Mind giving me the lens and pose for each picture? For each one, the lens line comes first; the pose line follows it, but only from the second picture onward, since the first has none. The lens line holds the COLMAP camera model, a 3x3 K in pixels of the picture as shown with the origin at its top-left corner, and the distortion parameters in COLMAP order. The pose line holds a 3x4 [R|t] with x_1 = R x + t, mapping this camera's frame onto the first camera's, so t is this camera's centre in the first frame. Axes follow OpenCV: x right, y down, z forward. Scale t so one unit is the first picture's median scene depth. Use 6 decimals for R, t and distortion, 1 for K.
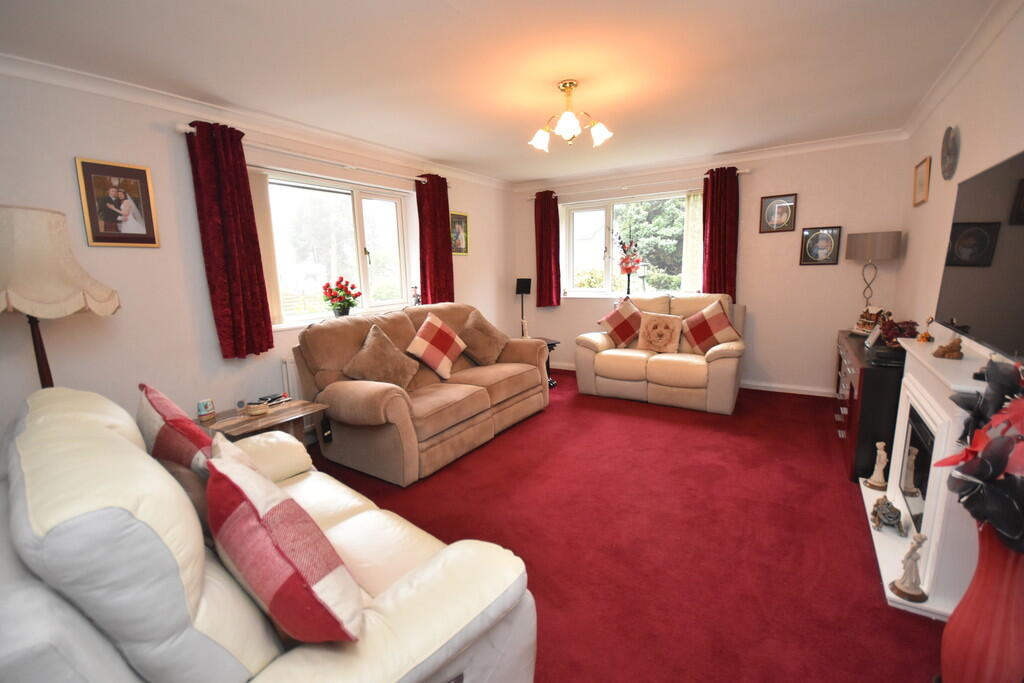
lens RADIAL K [[453.8, 0, 512.0], [0, 453.8, 341.5], [0, 0, 1]] dist [0.000786, -0.000397]
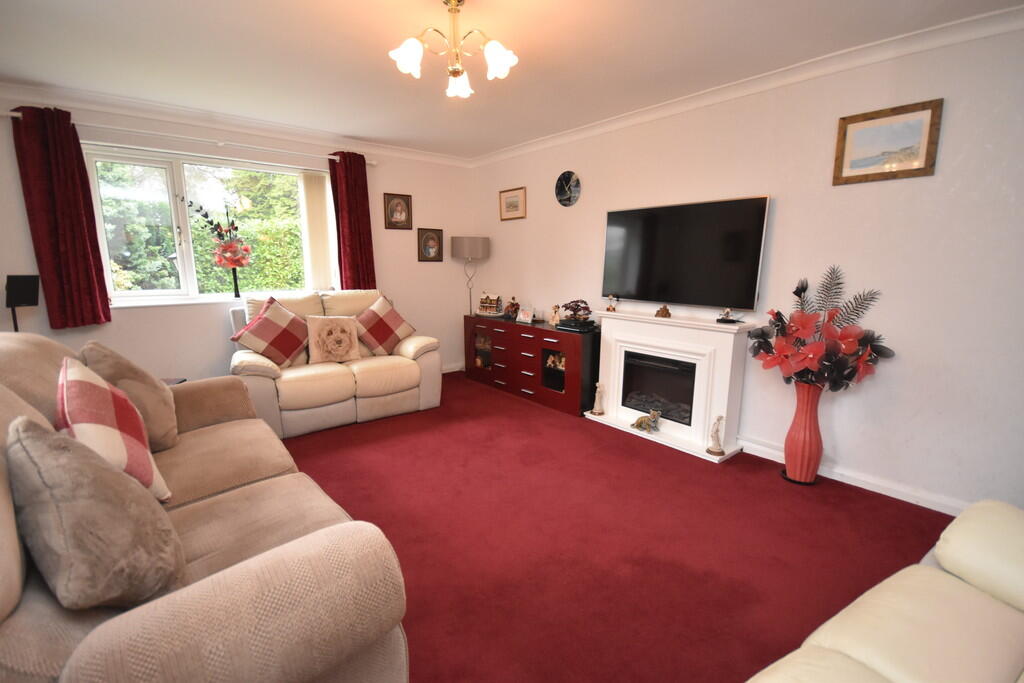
lens RADIAL K [[453.8, 0, 512.0], [0, 453.8, 341.5], [0, 0, 1]] dist [0.000786, -0.000397]
pose [[0.315278, -0.141741, 0.938354, -0.361915], [0.137696, 0.985152, 0.102545, -0.056967], [-0.938956, 0.096878, 0.330114, 0.438137]]
